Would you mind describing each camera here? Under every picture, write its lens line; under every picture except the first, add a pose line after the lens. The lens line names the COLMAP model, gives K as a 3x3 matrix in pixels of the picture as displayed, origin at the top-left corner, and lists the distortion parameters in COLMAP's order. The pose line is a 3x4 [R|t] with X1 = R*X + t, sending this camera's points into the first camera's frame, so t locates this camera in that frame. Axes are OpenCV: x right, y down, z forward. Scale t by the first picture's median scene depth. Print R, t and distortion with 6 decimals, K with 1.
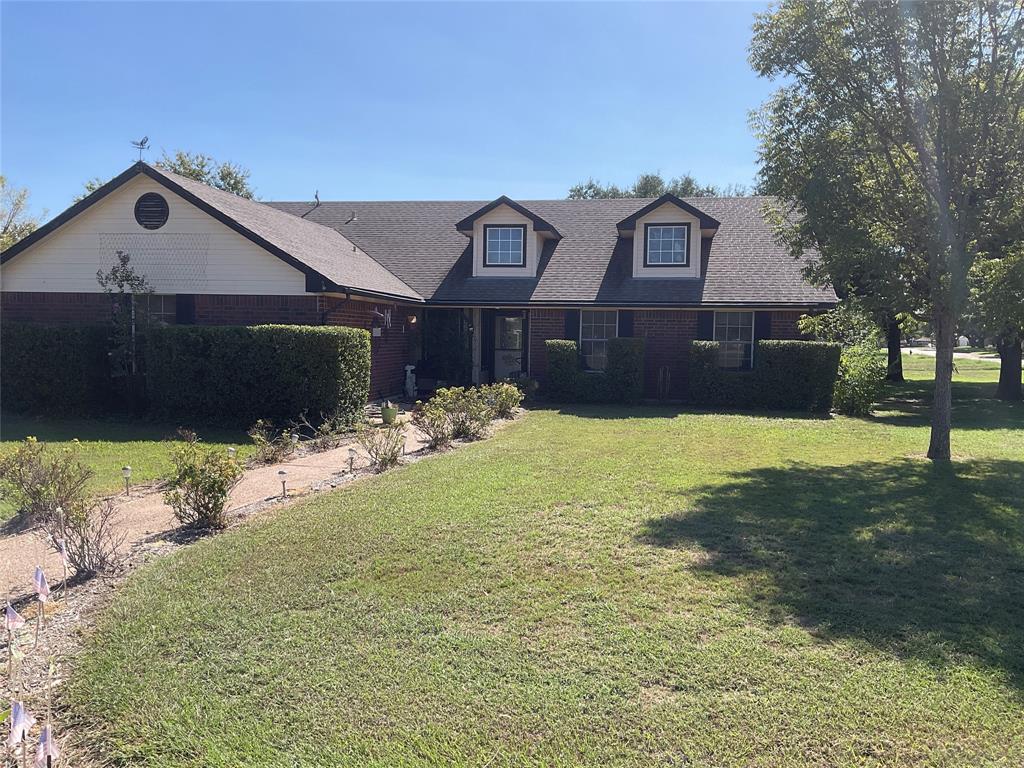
lens RADIAL K [[837.1, 0, 508.3], [0, 837.1, 389.4], [0, 0, 1]] dist [0.098482, -0.215279]
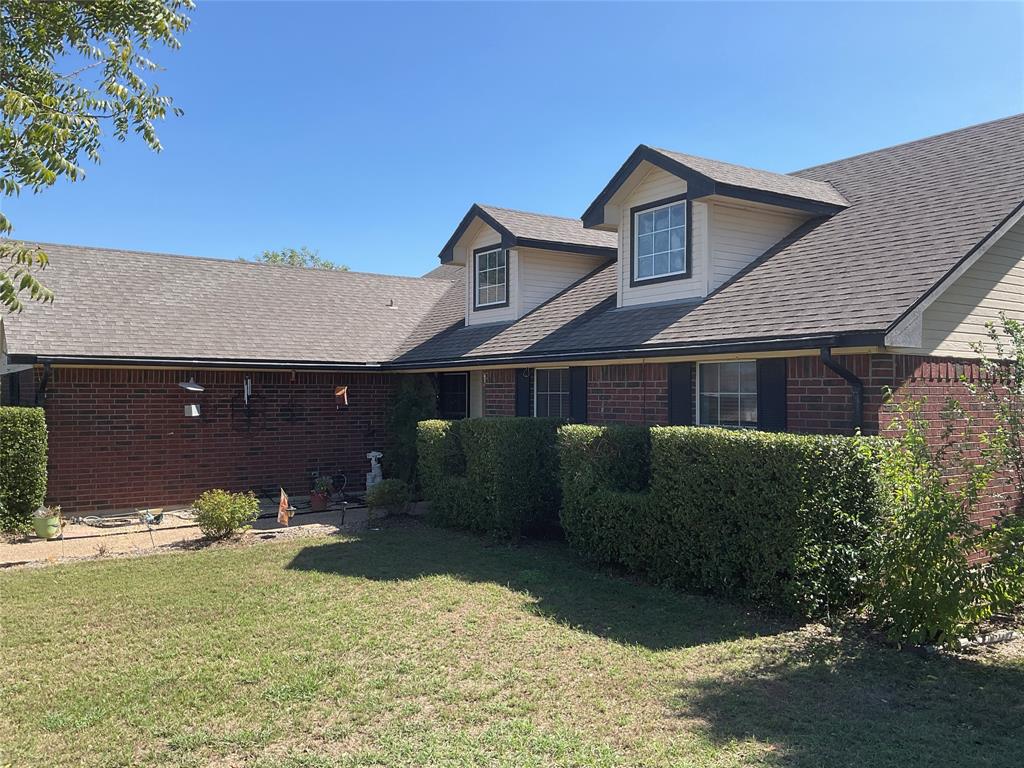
lens RADIAL K [[837.1, 0, 508.3], [0, 837.1, 389.4], [0, 0, 1]] dist [0.098482, -0.215279]
pose [[0.681127, -0.014899, -0.732013, 0.501005], [-0.038118, 0.997715, -0.055775, -0.046936], [0.731172, 0.065893, 0.679003, 0.578530]]
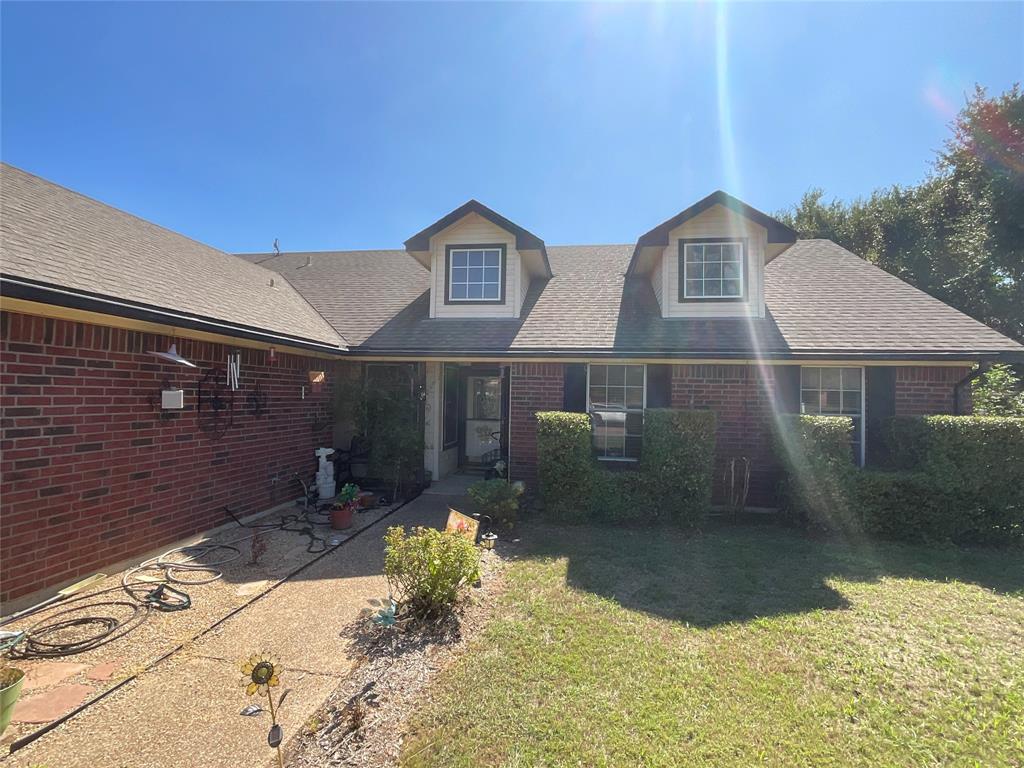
lens RADIAL K [[487.6, 0, 510.9], [0, 487.6, 383.8], [0, 0, 1]] dist [-0.025397, 0.000494]
pose [[0.999905, 0.003342, 0.013344, 0.021011], [-0.002155, 0.996120, -0.087983, -0.045597], [-0.013586, 0.087946, 0.996033, 0.617611]]
